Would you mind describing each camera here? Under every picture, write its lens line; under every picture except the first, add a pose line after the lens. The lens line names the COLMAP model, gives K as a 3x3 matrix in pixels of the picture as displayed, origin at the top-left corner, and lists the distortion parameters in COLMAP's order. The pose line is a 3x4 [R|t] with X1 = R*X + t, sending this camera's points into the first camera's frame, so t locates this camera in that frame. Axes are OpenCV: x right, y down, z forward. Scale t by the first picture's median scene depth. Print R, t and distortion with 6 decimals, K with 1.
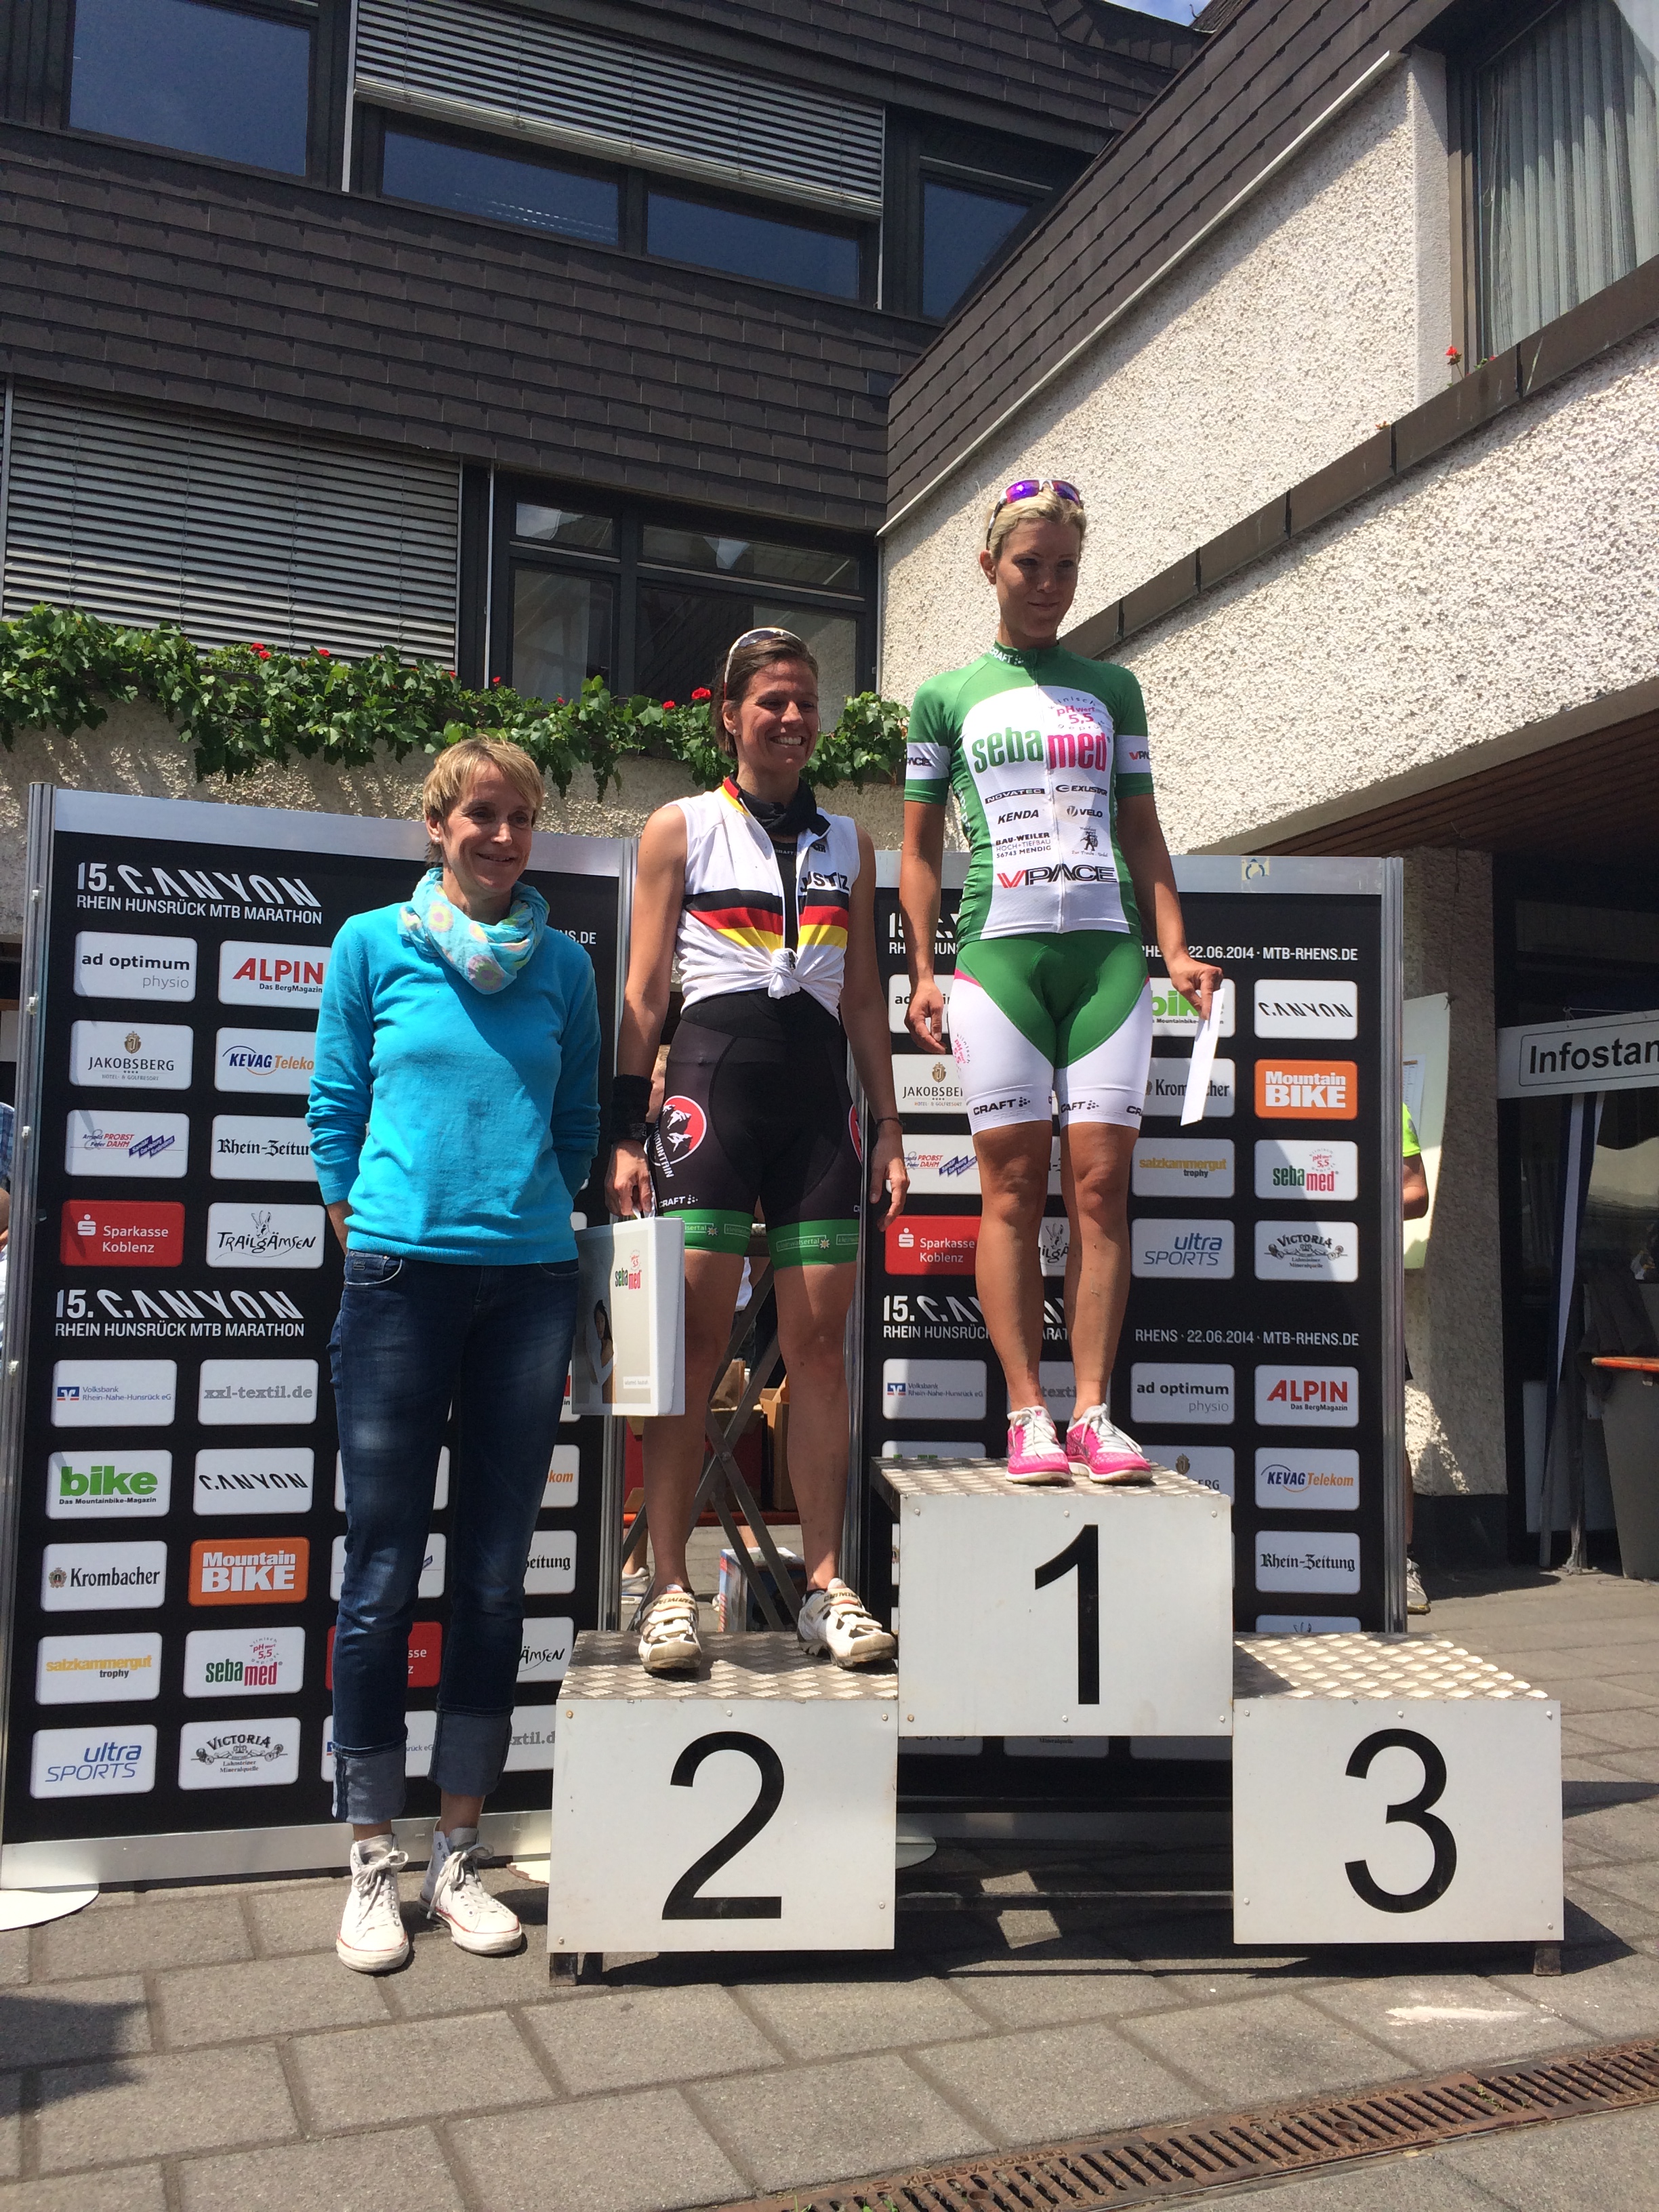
lens RADIAL K [[1916.7, 0, 833.8], [0, 1916.7, 1102.3], [0, 0, 1]] dist [0.081275, -0.113361]
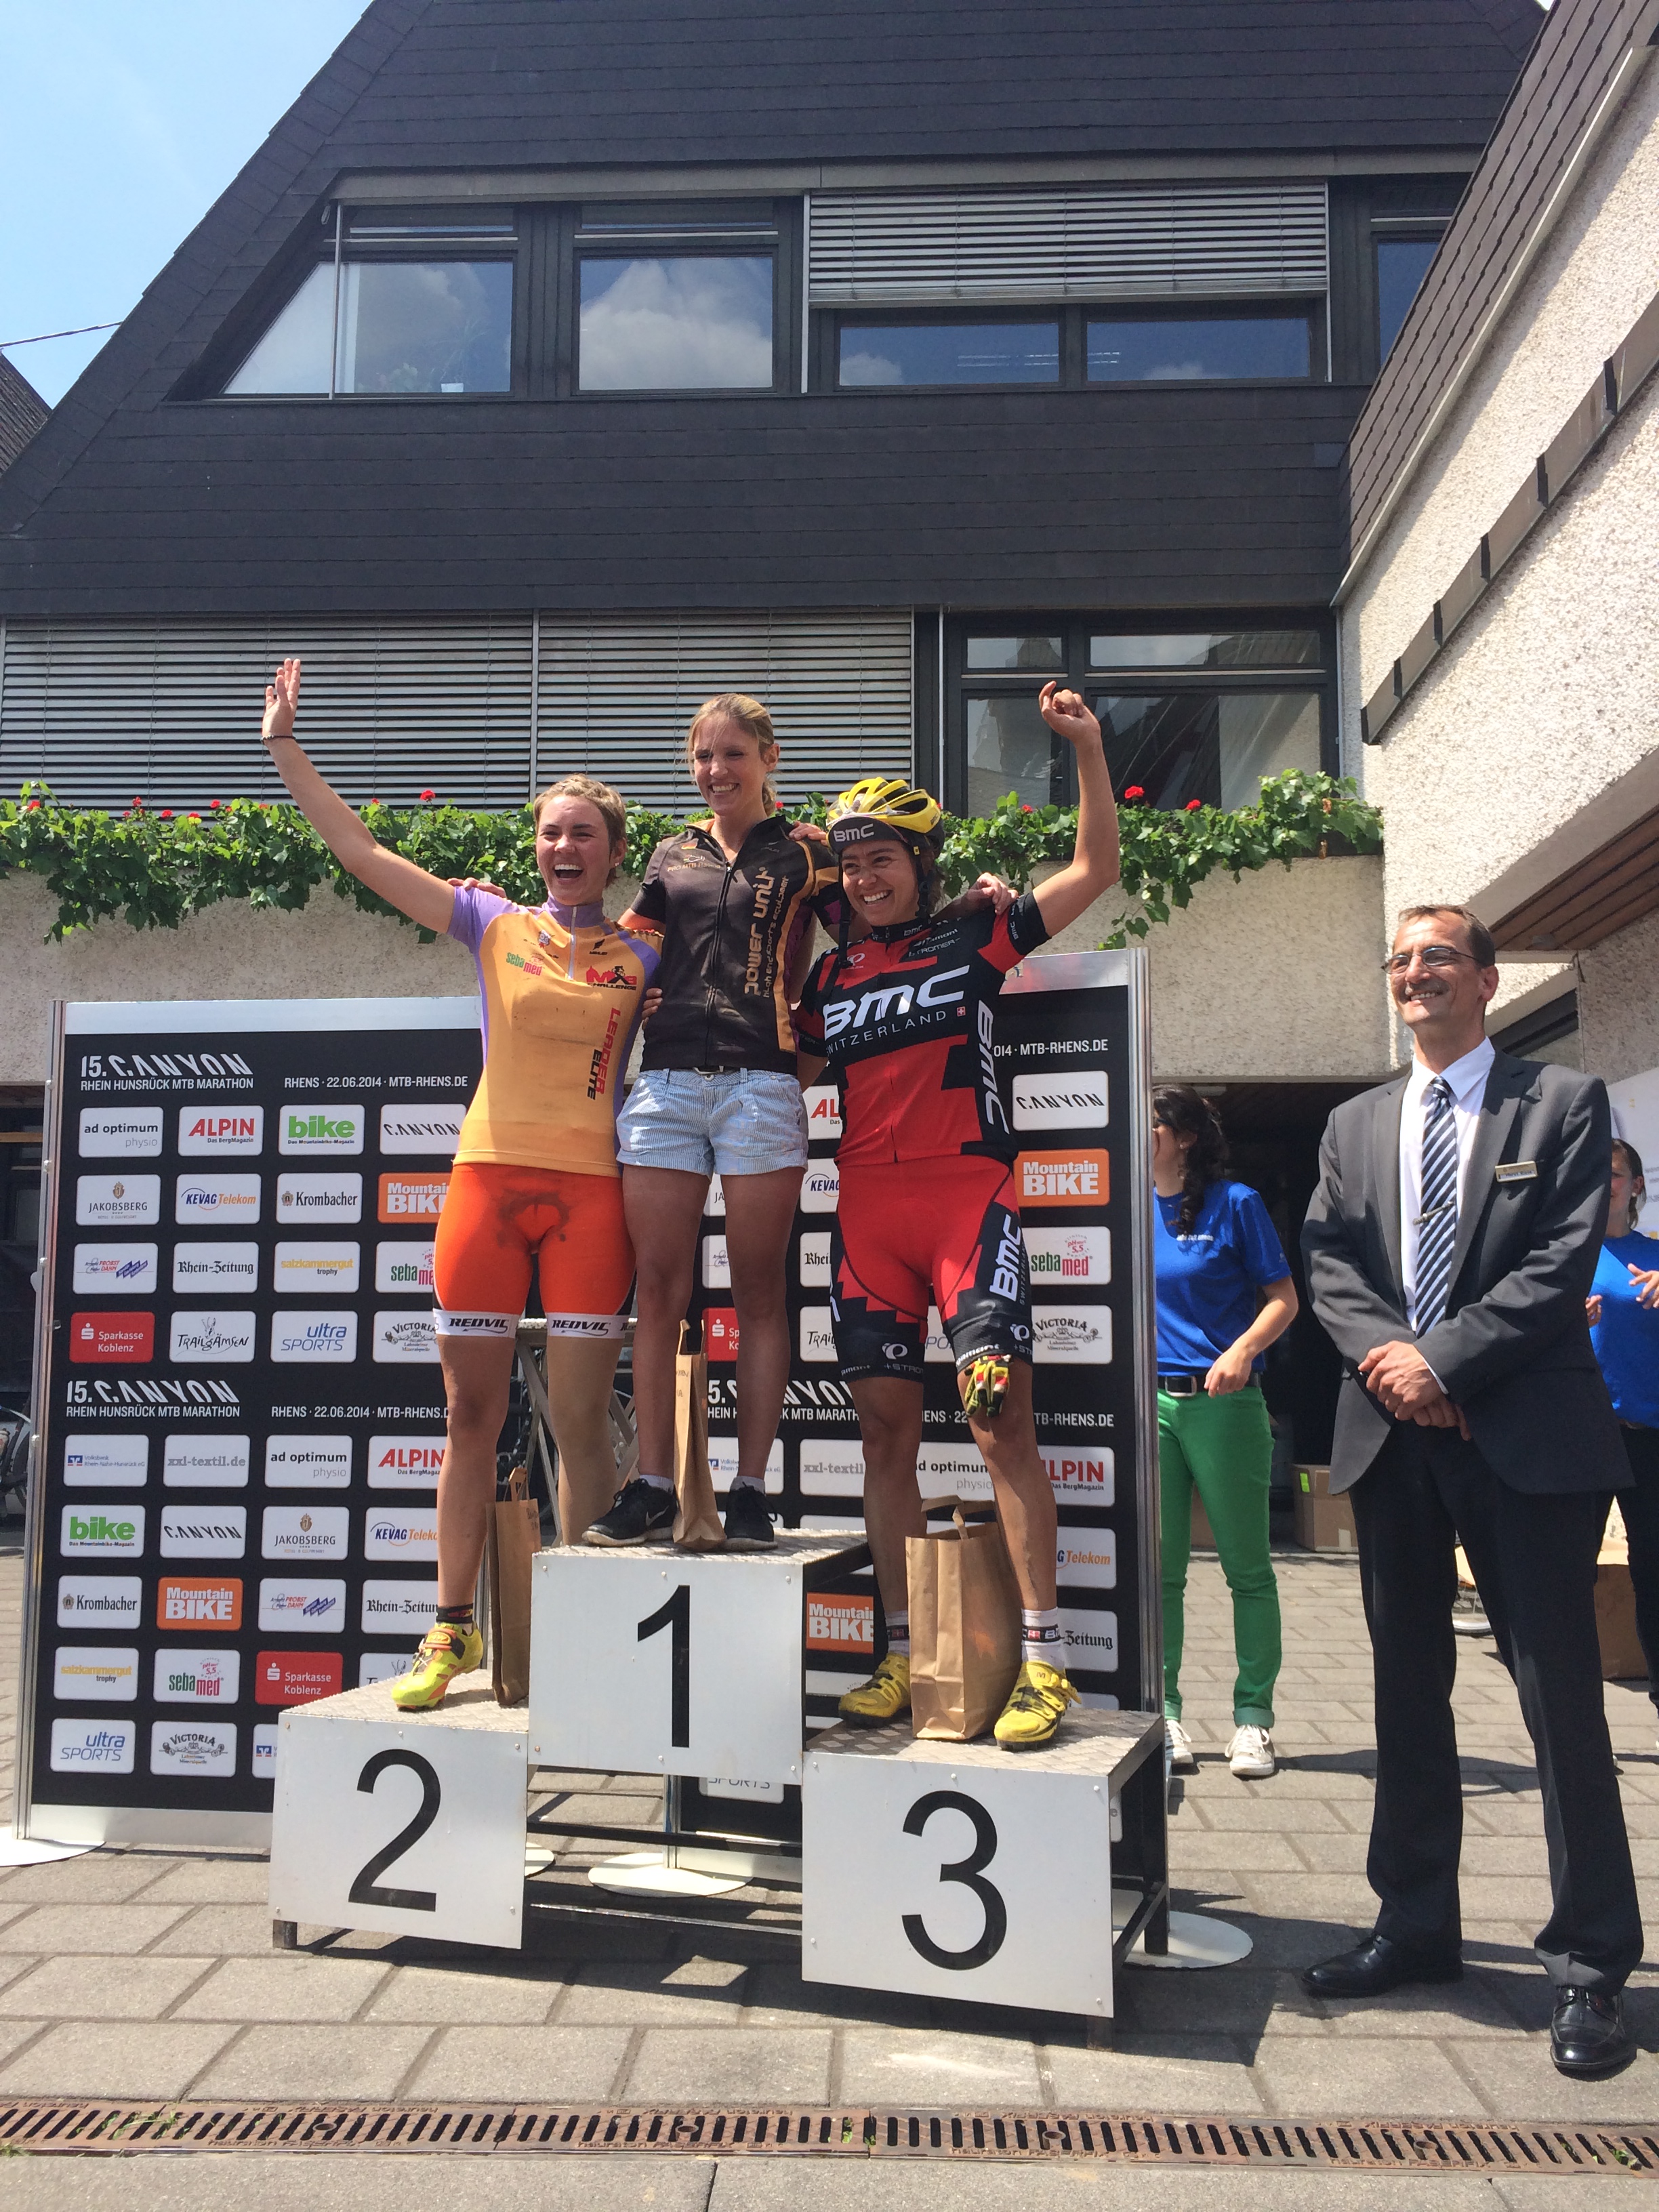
lens RADIAL K [[1921.8, 0, 836.3], [0, 1921.8, 1098.3], [0, 0, 1]] dist [0.090717, -0.135273]
pose [[0.912579, -0.065079, -0.403688, 0.610759], [0.046364, 0.997355, -0.055975, 0.003133], [0.406263, 0.032365, 0.913183, -0.002683]]
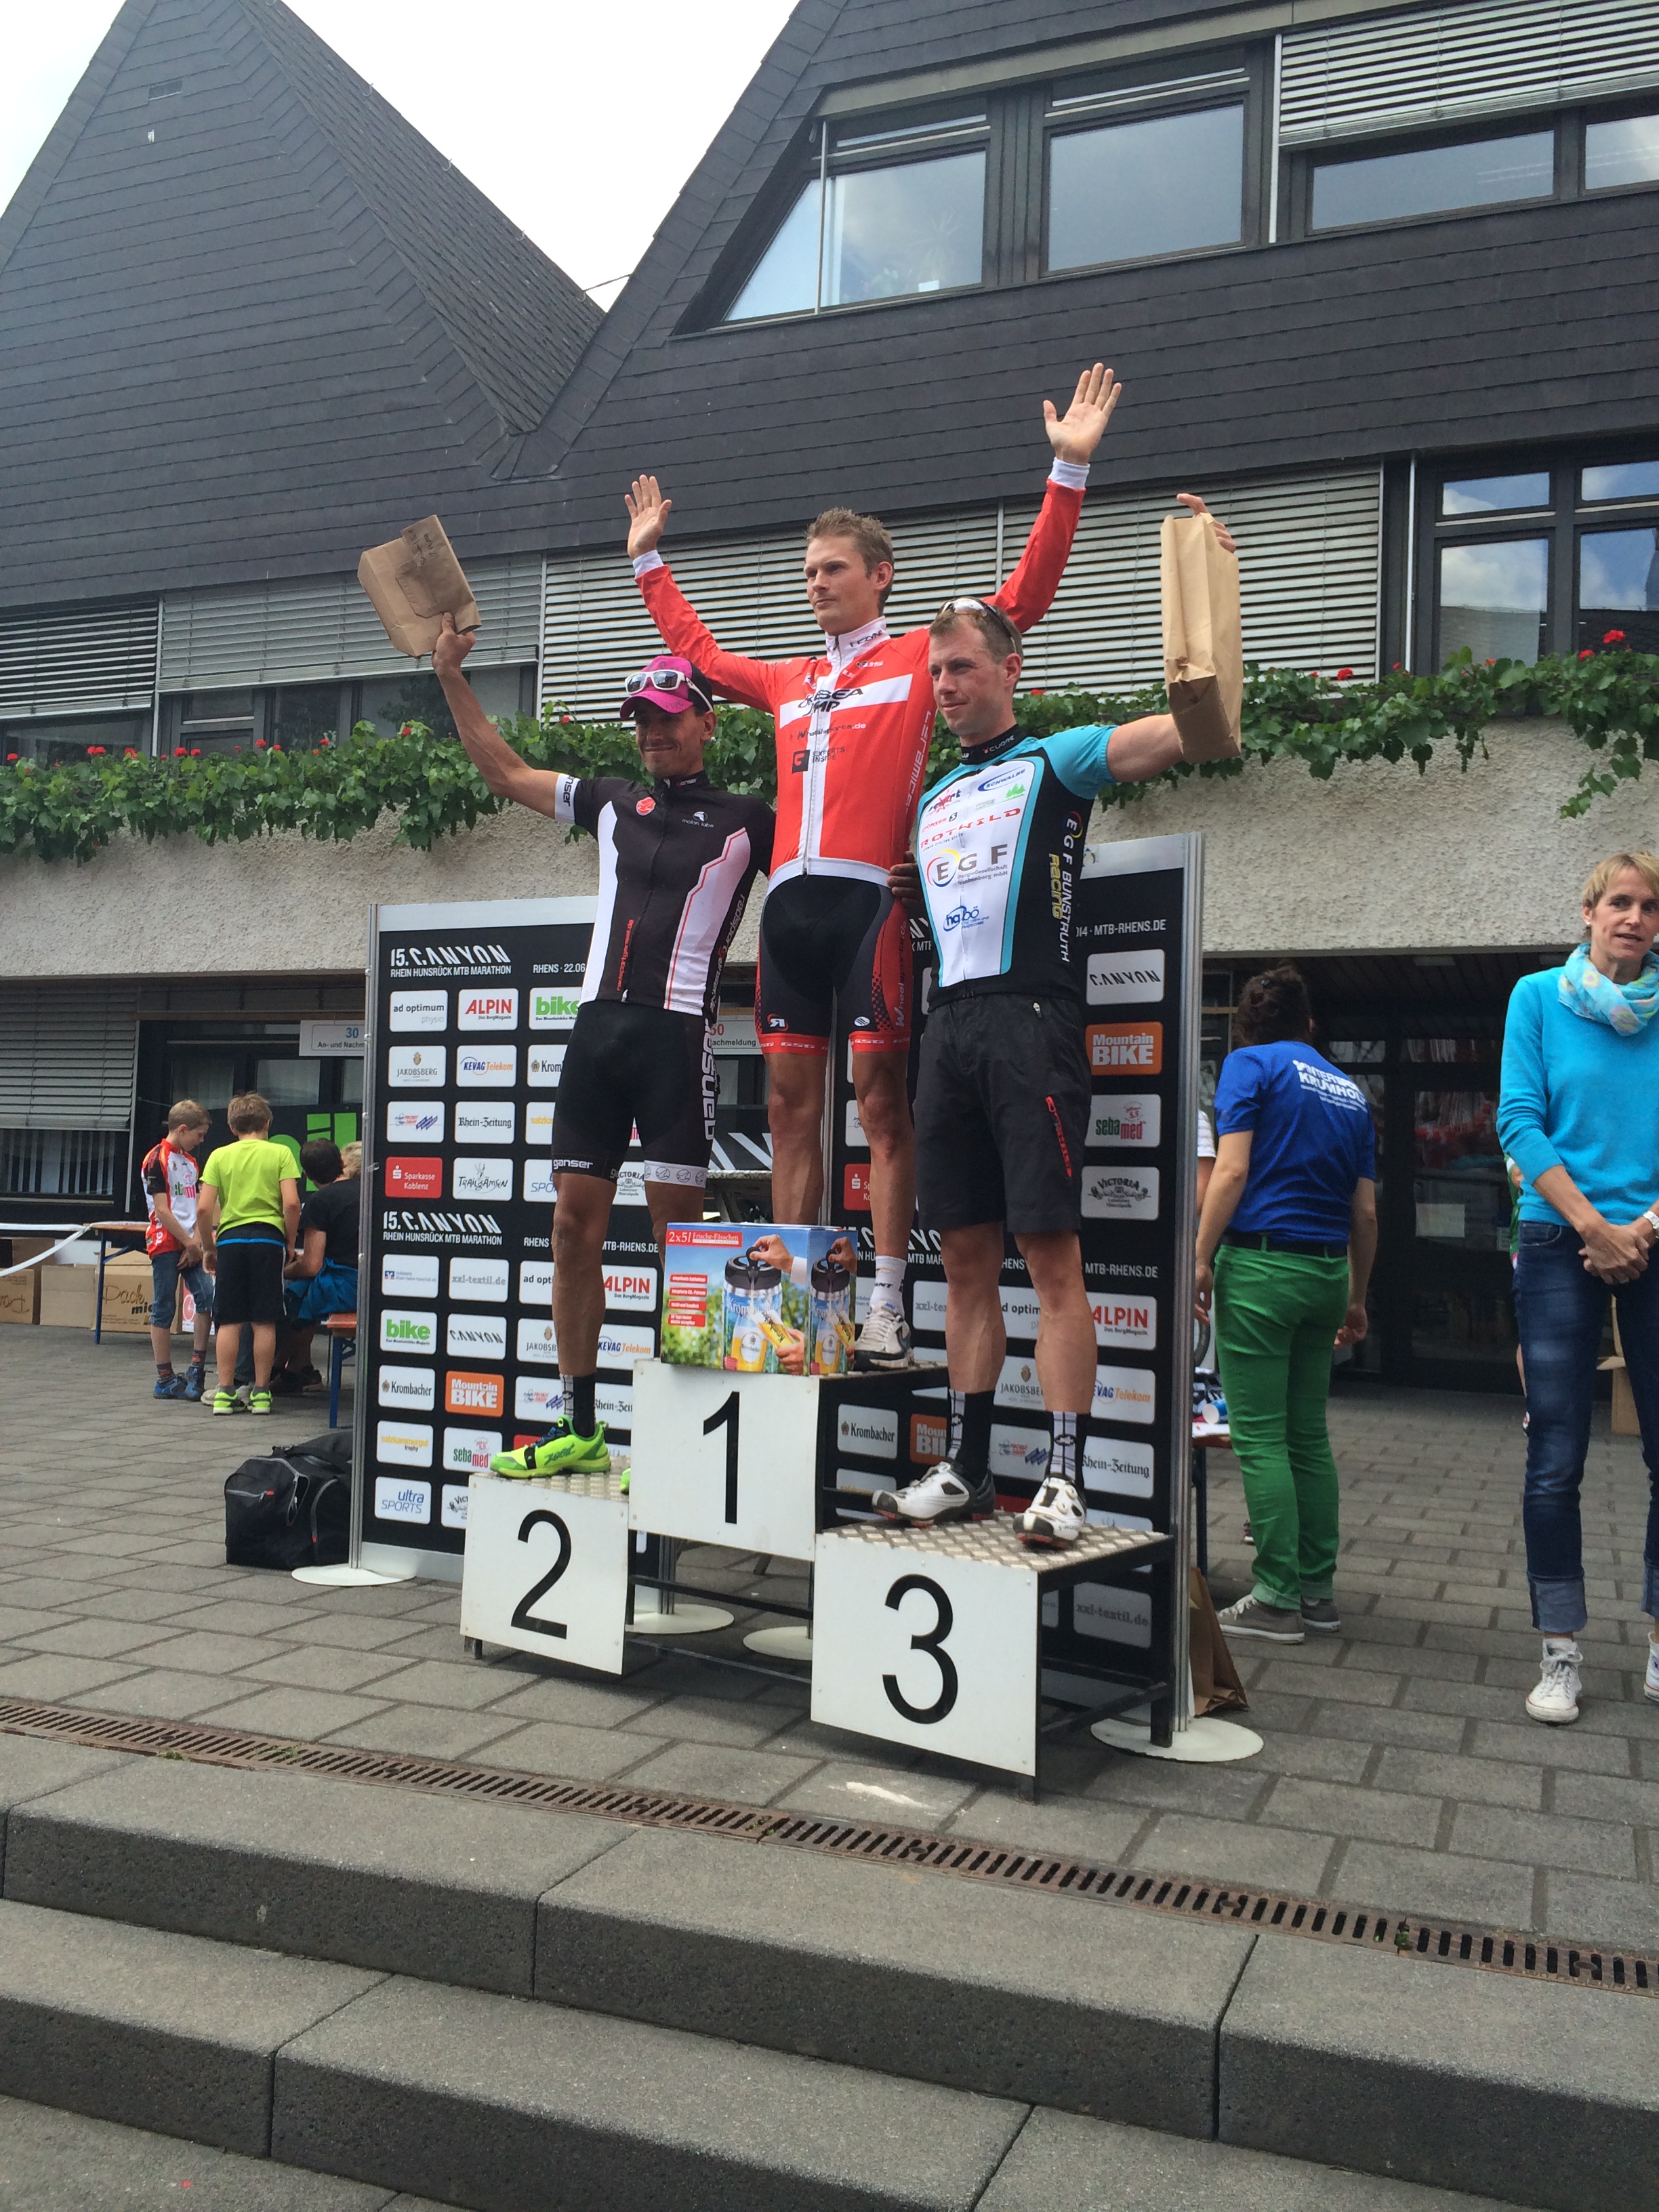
lens RADIAL K [[1928.0, 0, 829.5], [0, 1928.0, 1106.0], [0, 0, 1]] dist [0.073676, -0.110564]
pose [[0.726610, -0.028518, -0.686458, 0.979634], [0.038464, 0.999260, -0.000799, 0.022803], [0.685972, -0.025823, 0.727169, 0.068349]]
